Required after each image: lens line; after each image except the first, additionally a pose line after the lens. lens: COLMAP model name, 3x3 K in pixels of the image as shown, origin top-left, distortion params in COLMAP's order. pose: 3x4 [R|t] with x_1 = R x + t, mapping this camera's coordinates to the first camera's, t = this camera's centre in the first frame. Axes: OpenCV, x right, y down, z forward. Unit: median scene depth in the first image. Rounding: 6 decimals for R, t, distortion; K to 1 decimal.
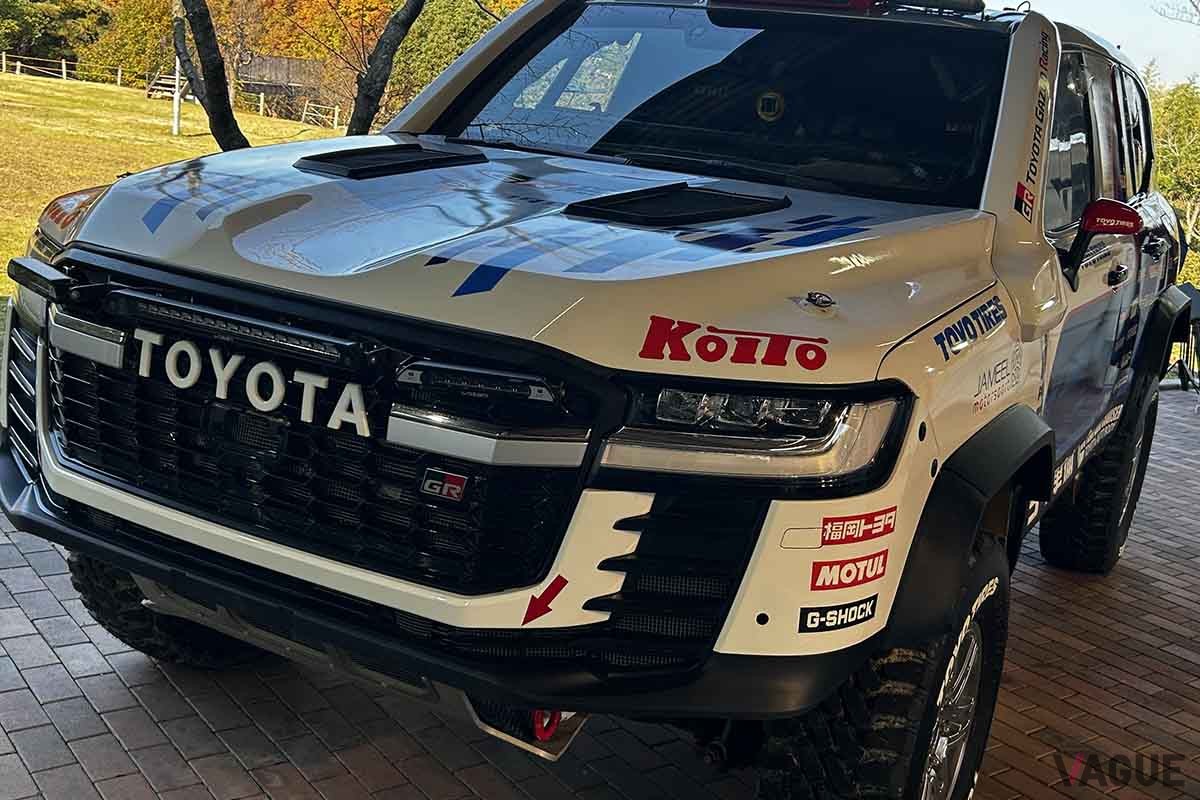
lens RADIAL K [[1273.9, 0, 600.5], [0, 1273.9, 402.3], [0, 0, 1]] dist [0.094642, 0.000000]
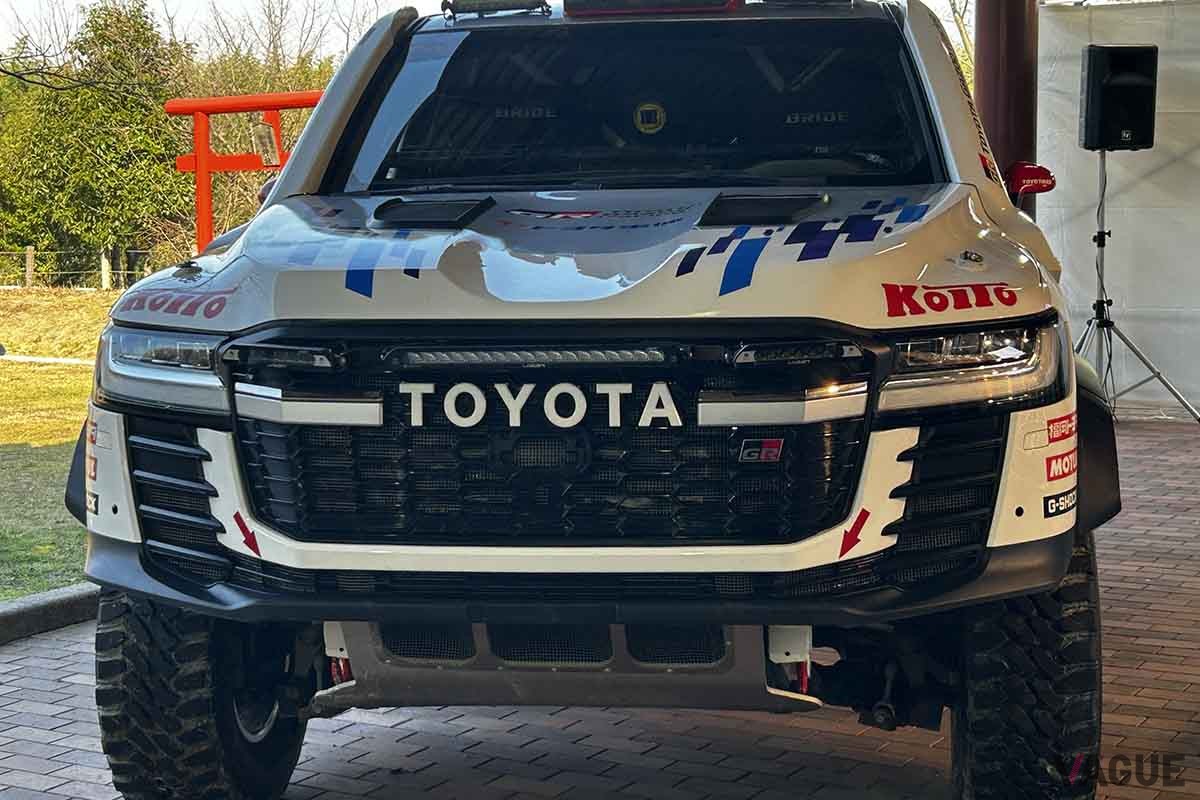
lens RADIAL K [[1996.5, 0, 598.8], [0, 1996.5, 396.9], [0, 0, 1]] dist [0.125686, 0.000000]
pose [[0.923010, -0.169032, 0.345660, -0.876239], [0.200699, 0.977953, -0.057693, 0.091406], [-0.328287, 0.122625, 0.936585, -0.666411]]
